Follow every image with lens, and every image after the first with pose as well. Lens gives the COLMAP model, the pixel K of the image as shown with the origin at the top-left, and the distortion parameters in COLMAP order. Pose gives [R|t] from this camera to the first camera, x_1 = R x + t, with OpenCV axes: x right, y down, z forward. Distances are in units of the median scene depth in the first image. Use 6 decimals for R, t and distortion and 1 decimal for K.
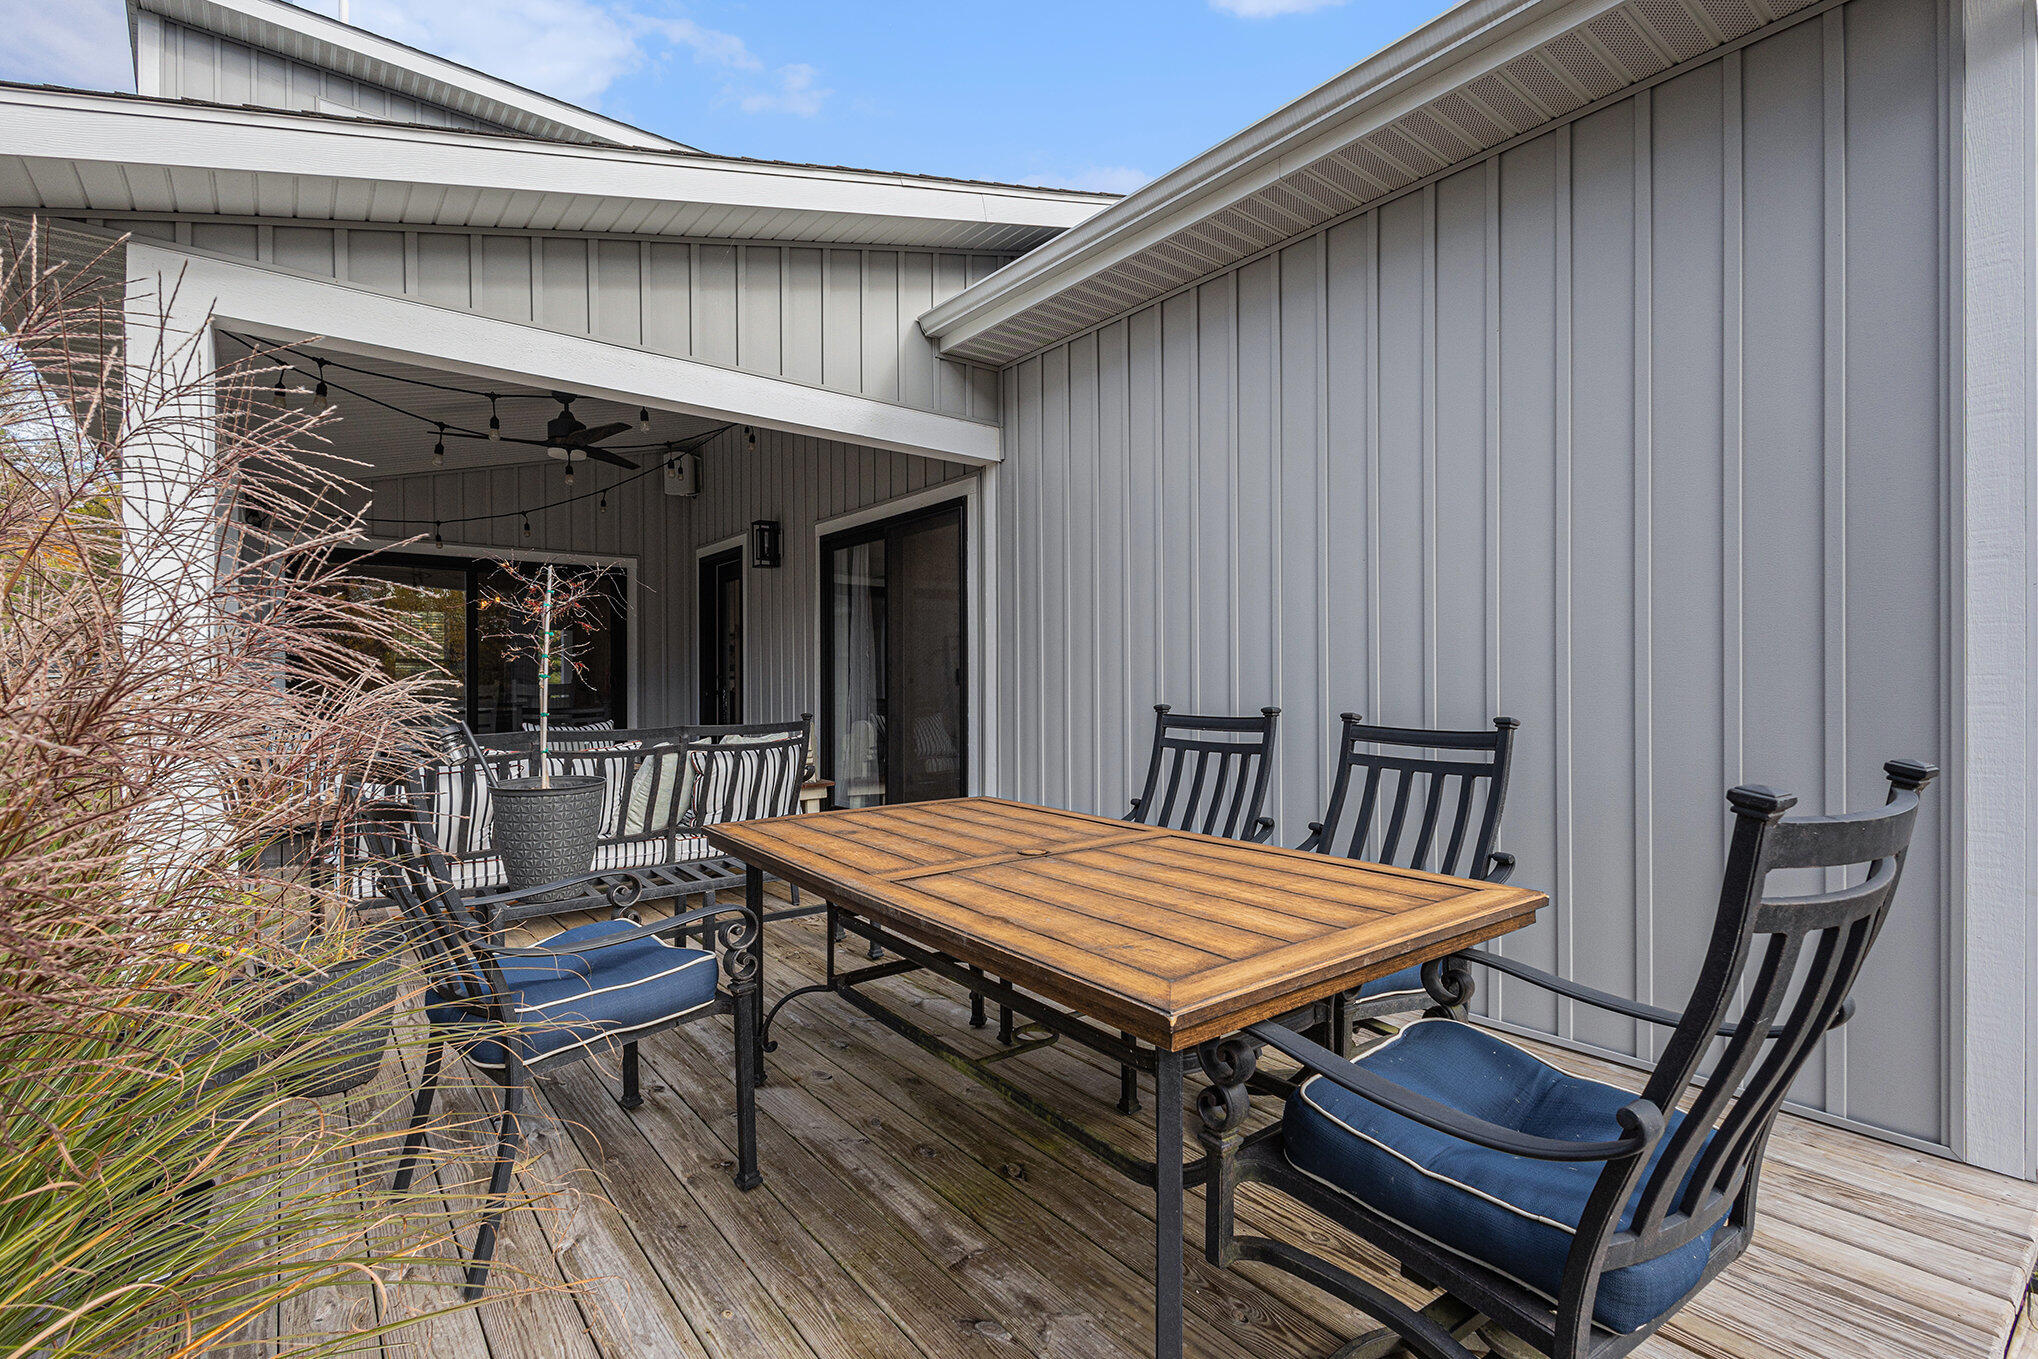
lens RADIAL K [[920.7, 0, 1019.0], [0, 920.7, 679.5], [0, 0, 1]] dist [0.002678, 0.000290]
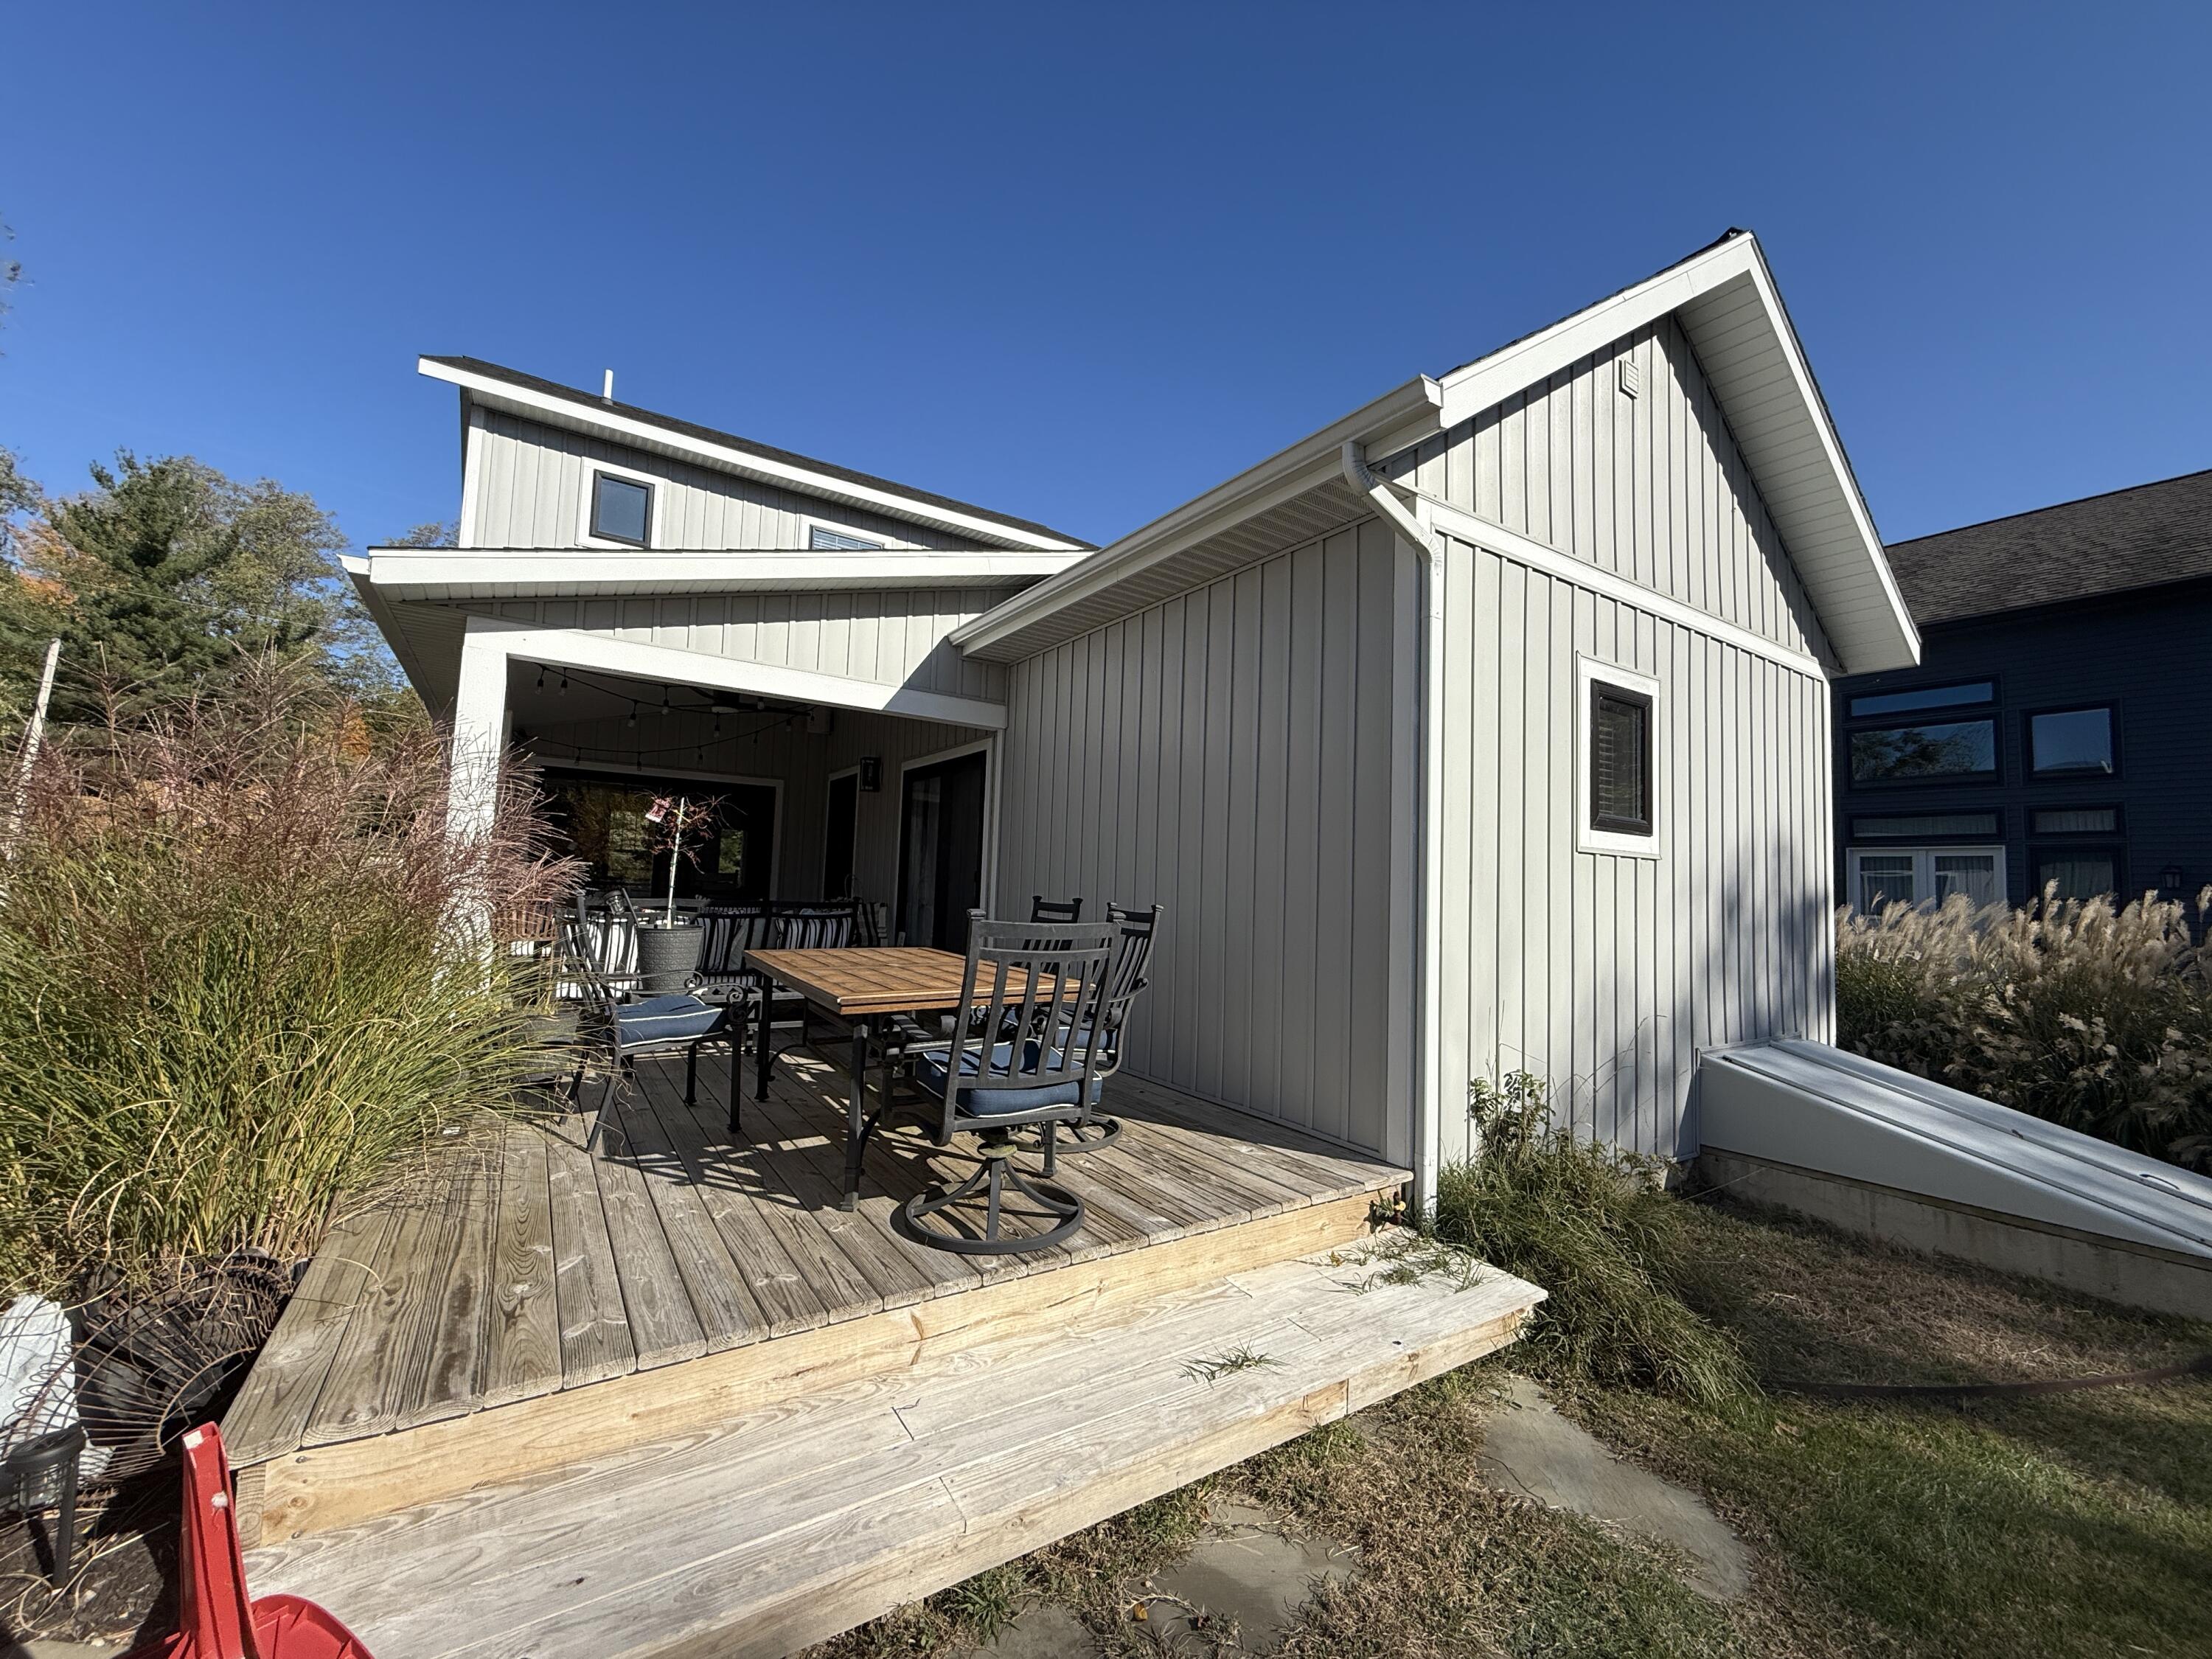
lens RADIAL K [[885.2, 0, 1106.0], [0, 885.2, 829.5], [0, 0, 1]] dist [0.010910, 0.000293]
pose [[0.995322, 0.034817, -0.090124, 0.282548], [-0.040898, 0.996946, -0.066533, 0.006680], [0.087532, 0.069908, 0.993706, -0.371866]]
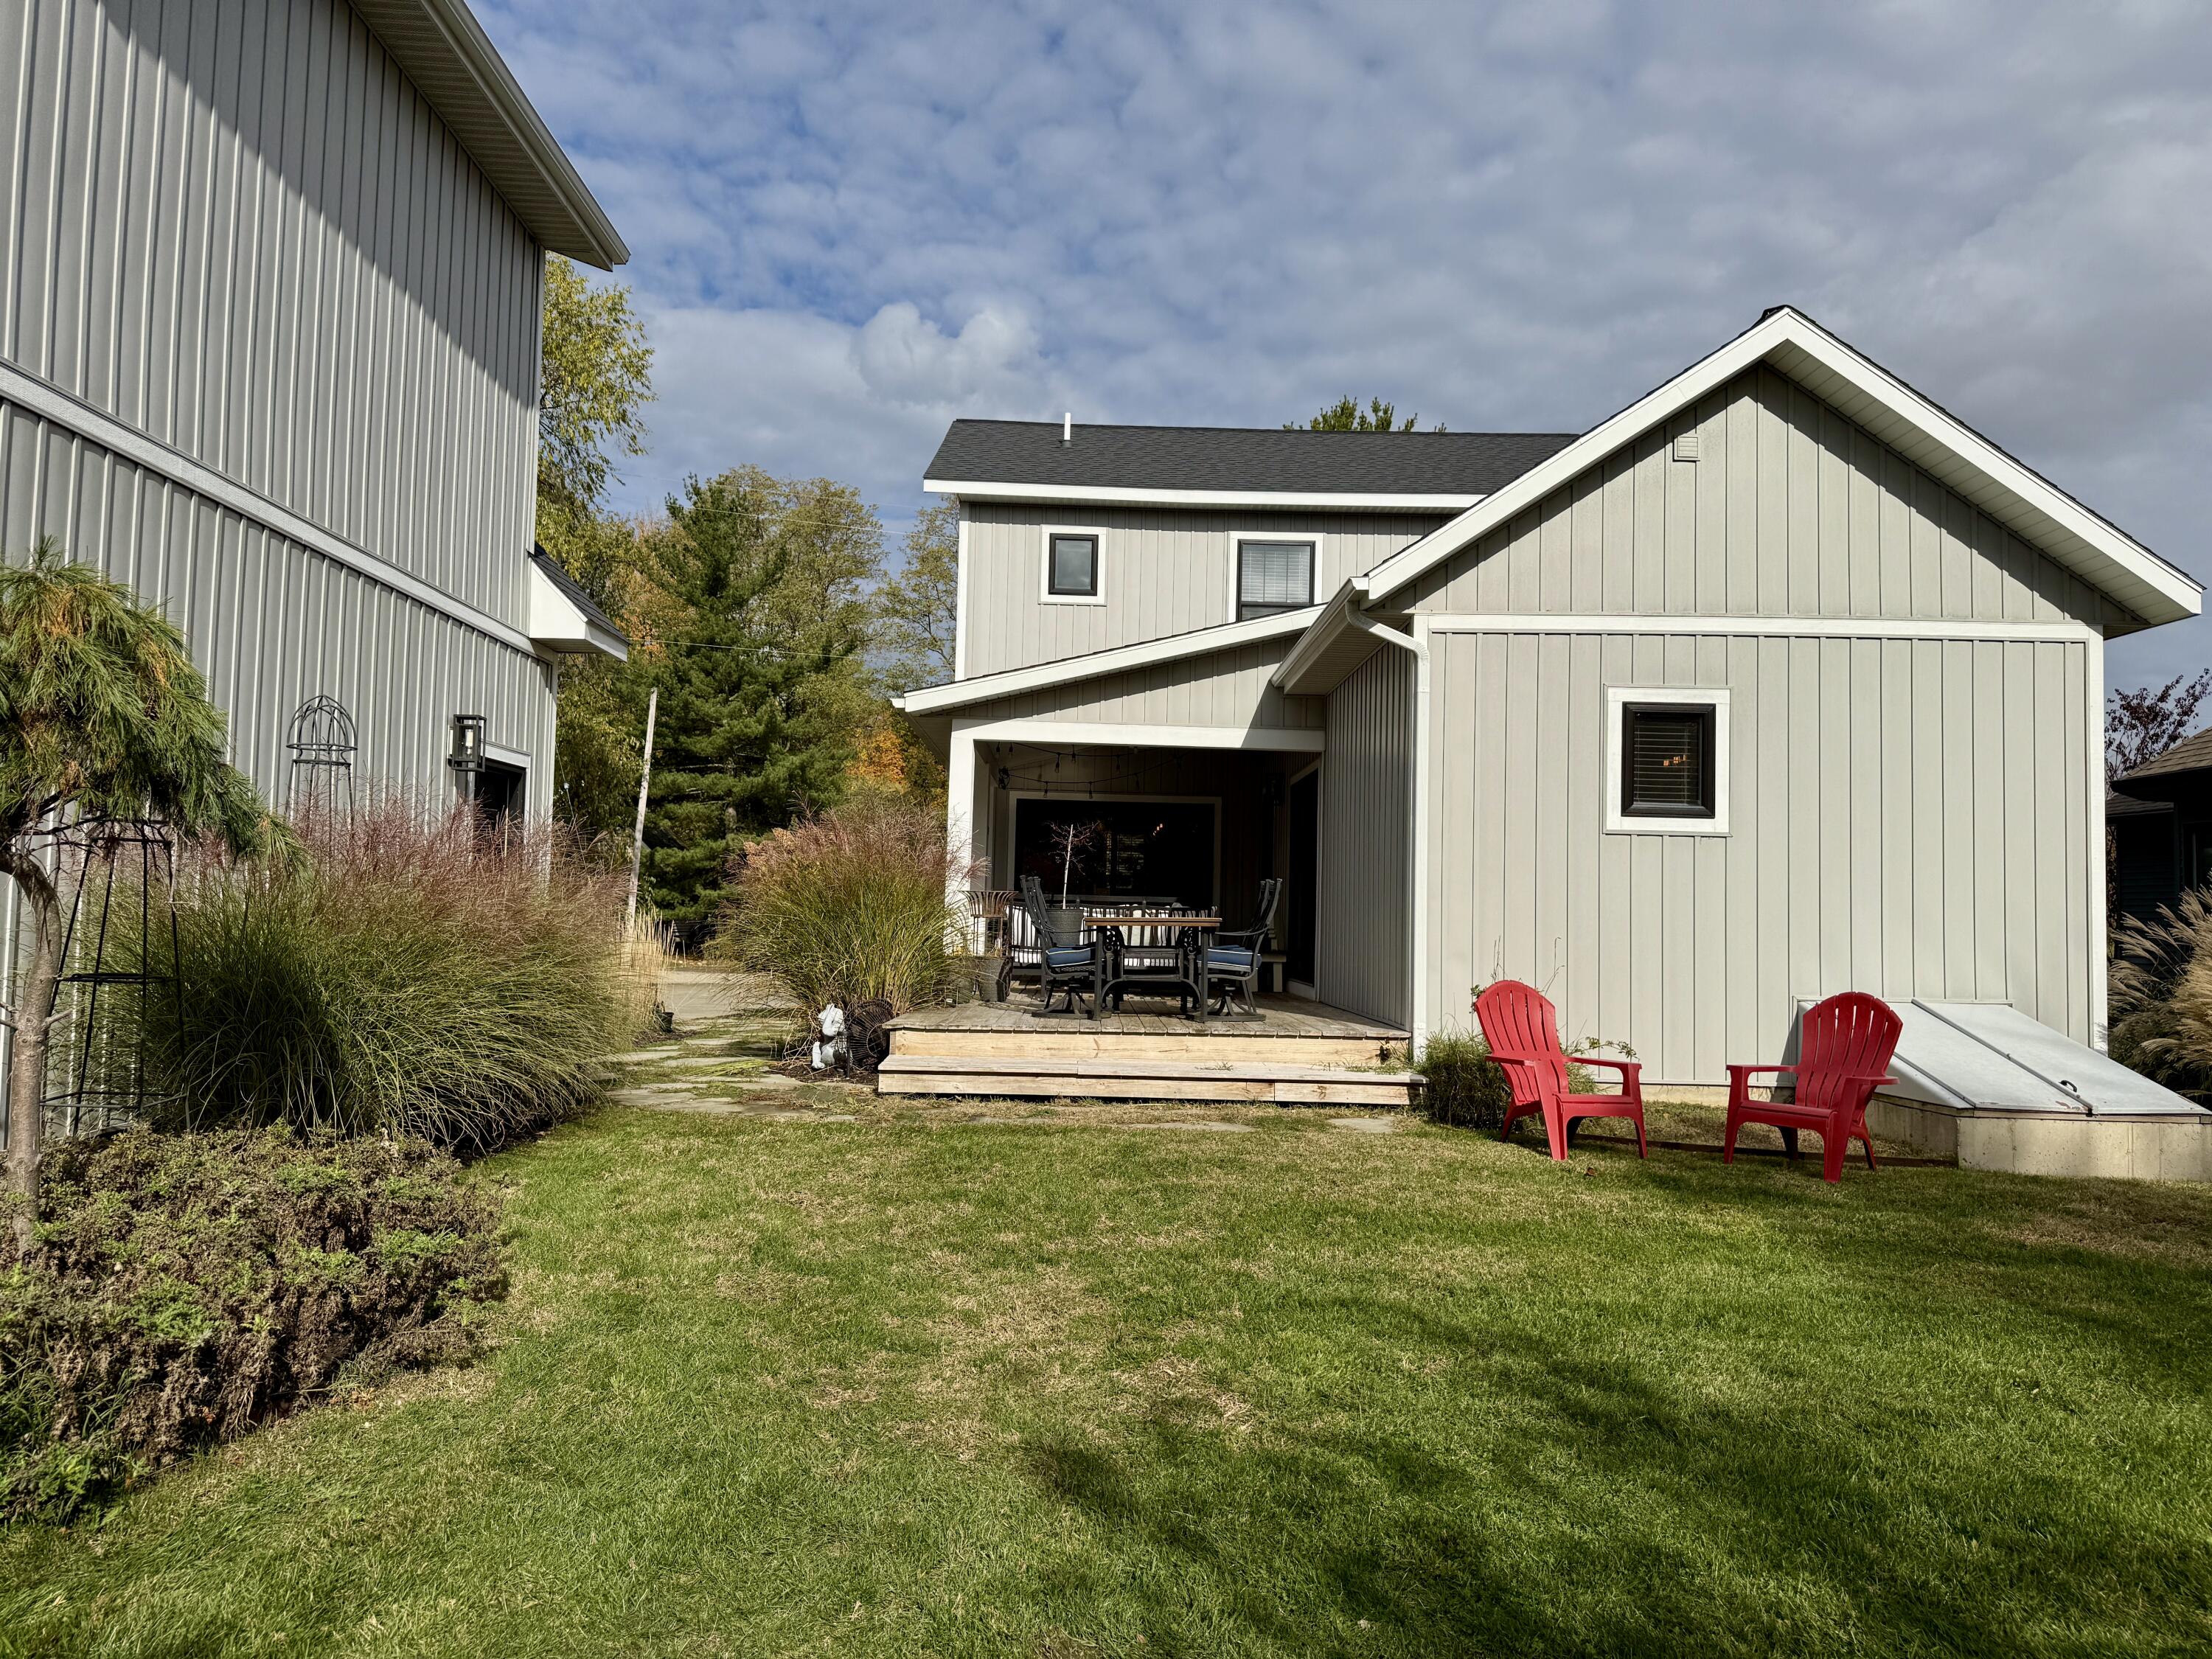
lens RADIAL K [[1576.3, 0, 1106.0], [0, 1576.3, 829.5], [0, 0, 1]] dist [-0.000370, 0.000071]
pose [[0.794057, -0.016646, -0.607615, 1.502129], [-0.022589, 0.998126, -0.056865, 0.085471], [0.607423, 0.058879, 0.792193, -1.618655]]
